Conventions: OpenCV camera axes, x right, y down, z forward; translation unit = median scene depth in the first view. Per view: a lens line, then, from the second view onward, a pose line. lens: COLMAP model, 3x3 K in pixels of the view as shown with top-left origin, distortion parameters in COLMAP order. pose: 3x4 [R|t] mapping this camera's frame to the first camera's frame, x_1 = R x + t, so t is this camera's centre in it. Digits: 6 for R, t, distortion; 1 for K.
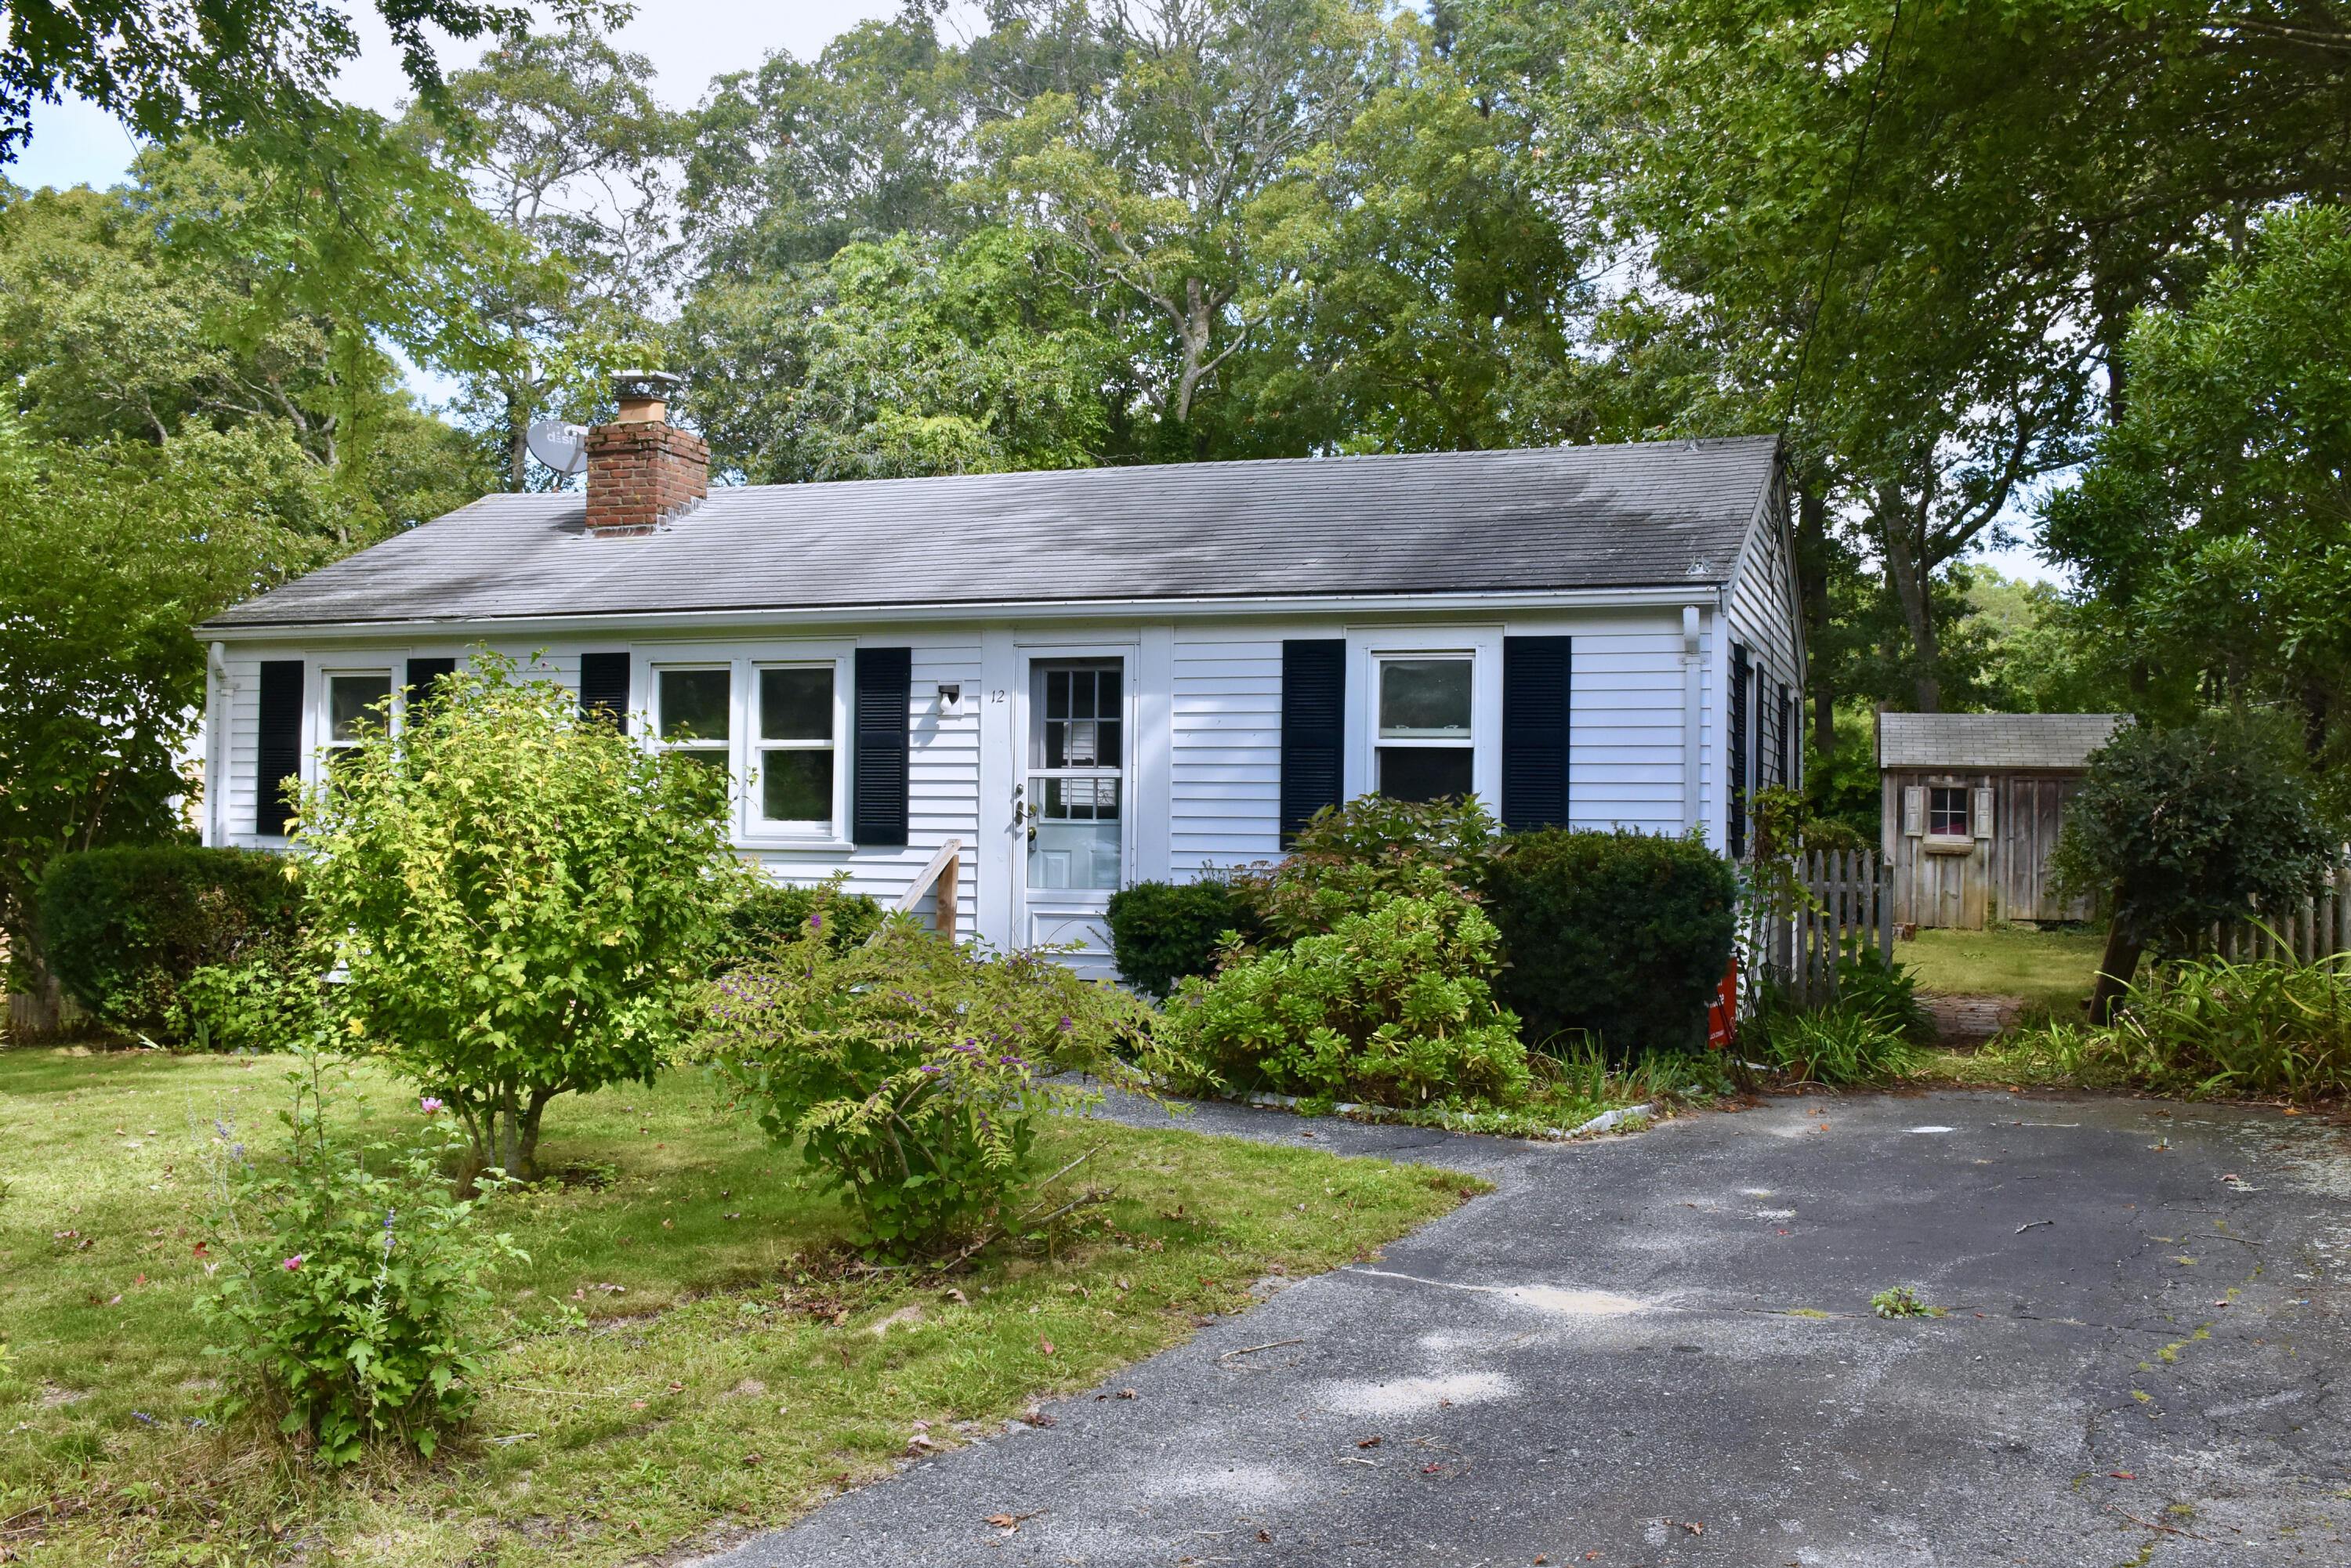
lens RADIAL K [[2238.8, 0, 1176.5], [0, 2238.8, 786.0], [0, 0, 1]] dist [-0.014436, 0.000000]
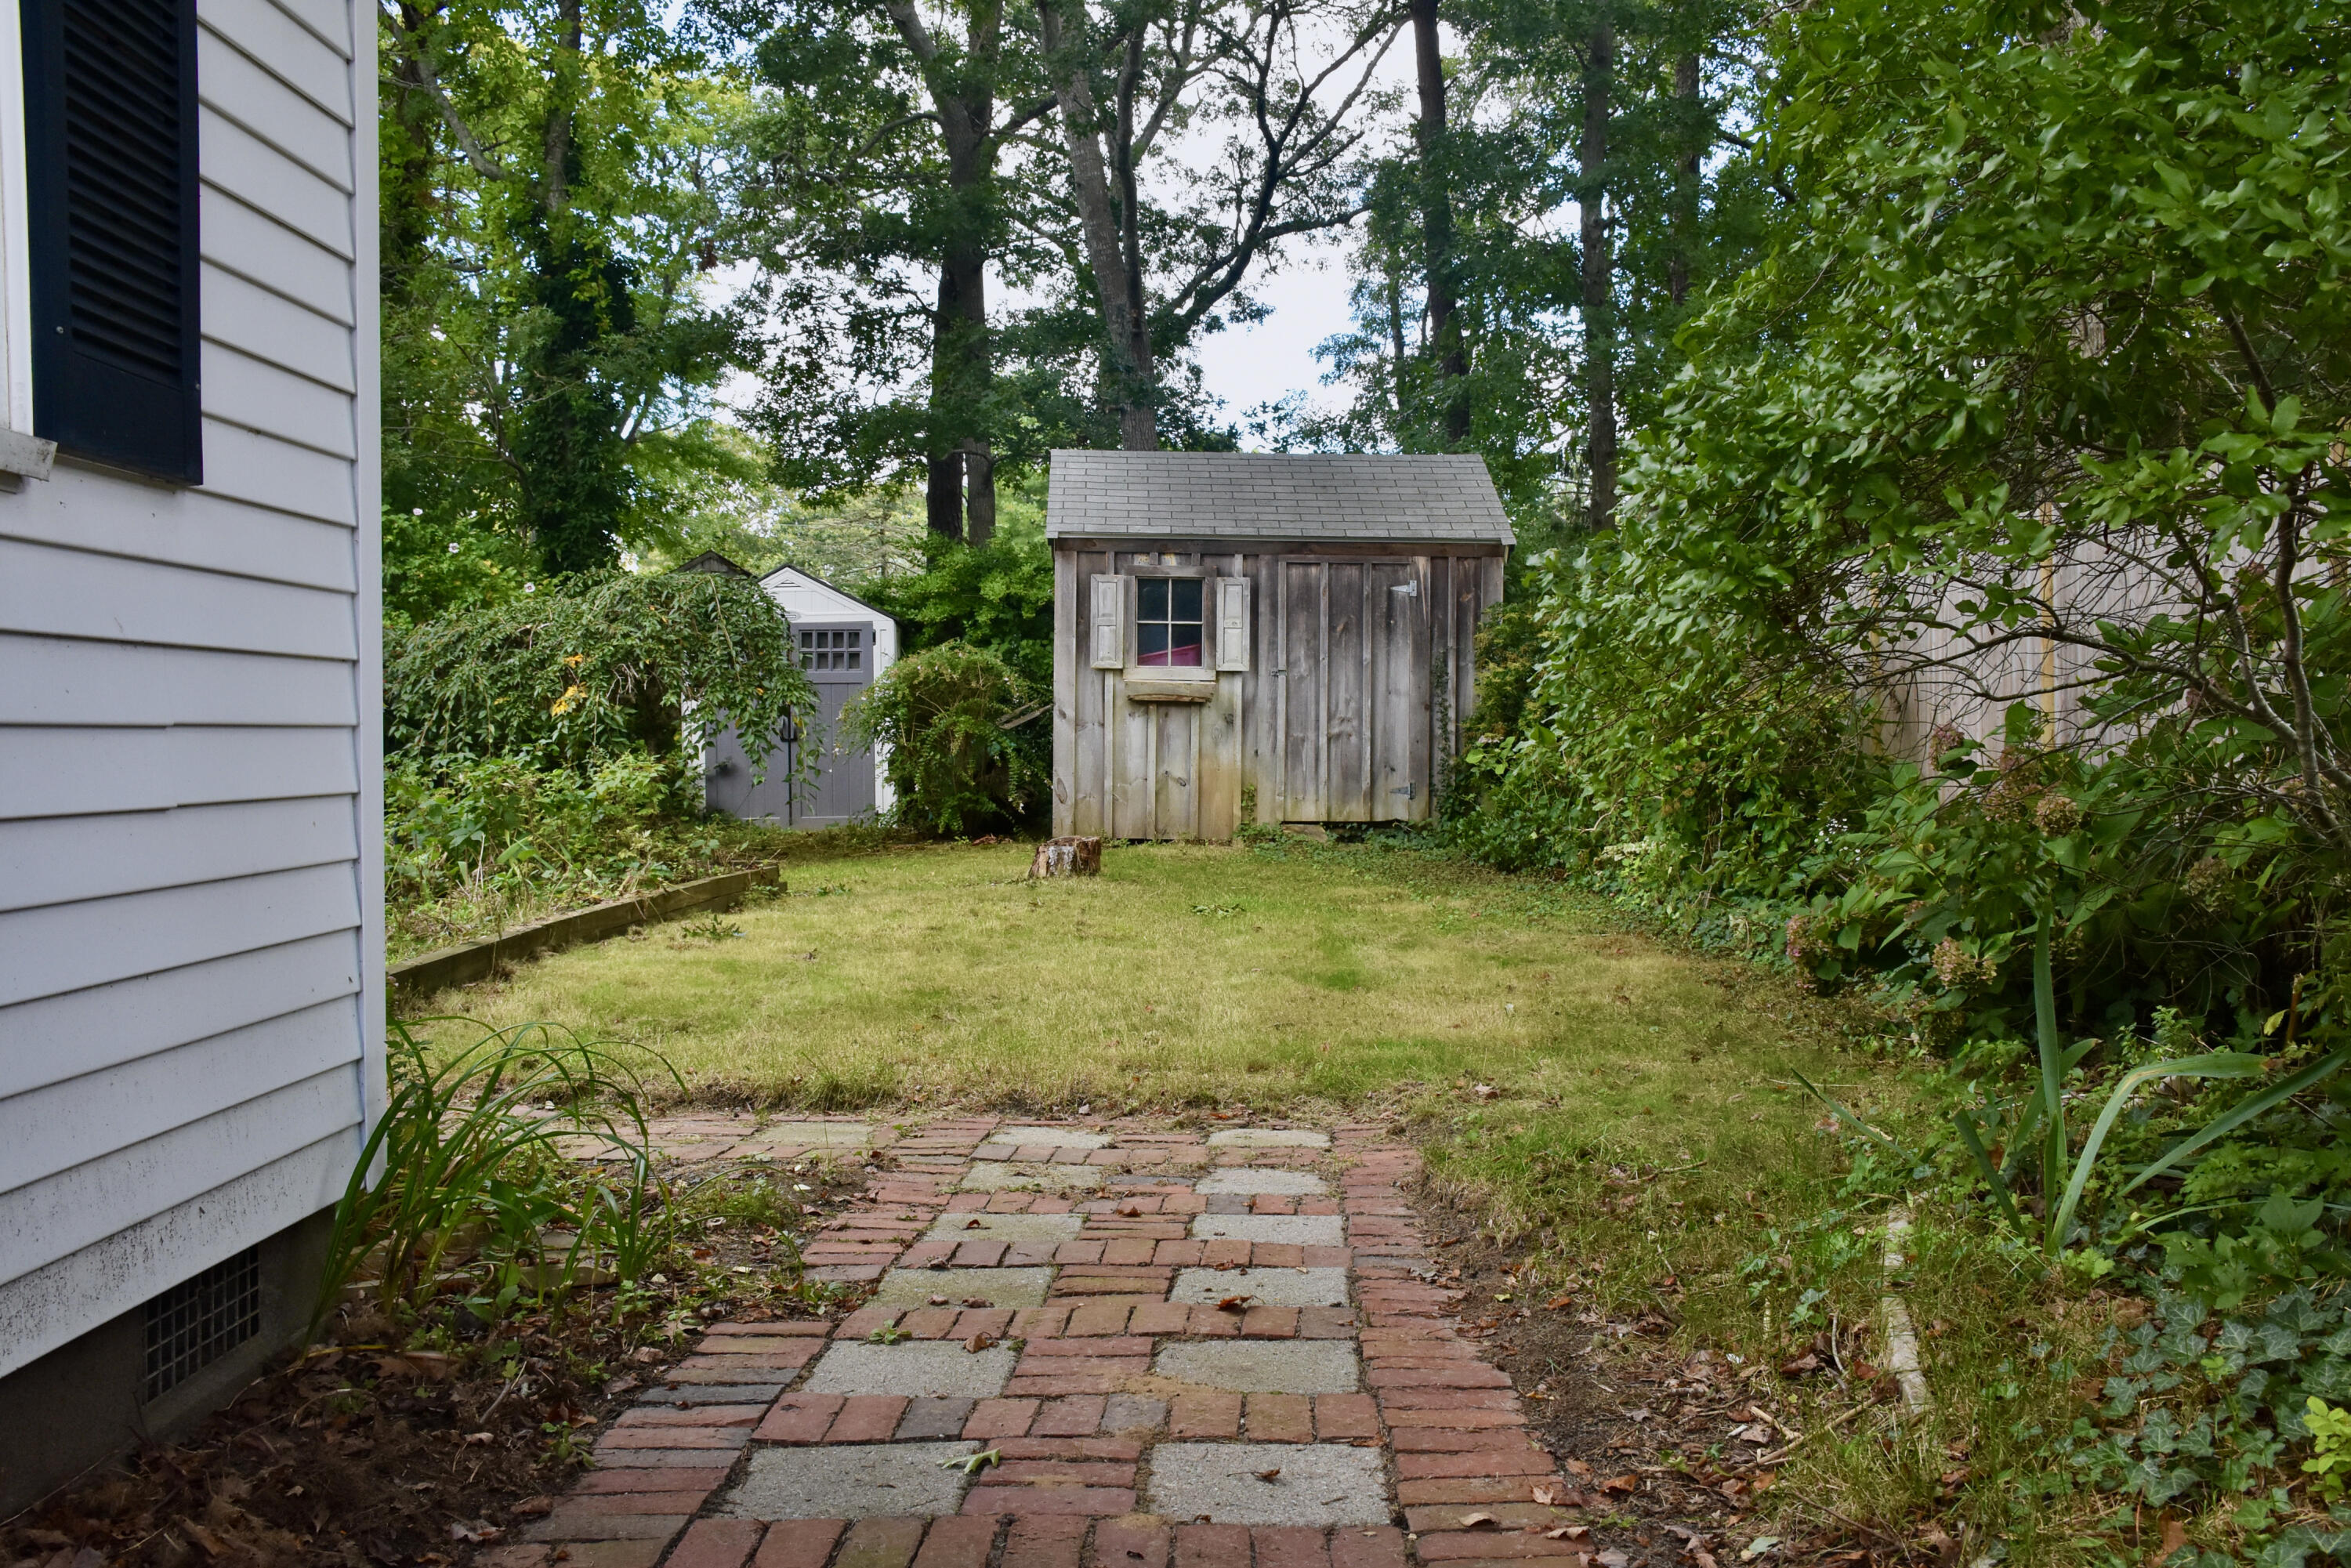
lens RADIAL K [[2238.8, 0, 1176.7], [0, 2238.8, 781.6], [0, 0, 1]] dist [-0.014436, 0.000000]
pose [[0.946216, -0.015718, 0.323154, 0.175006], [0.007200, 0.999595, 0.027538, 0.034752], [-0.323456, -0.023730, 0.945946, 0.496626]]
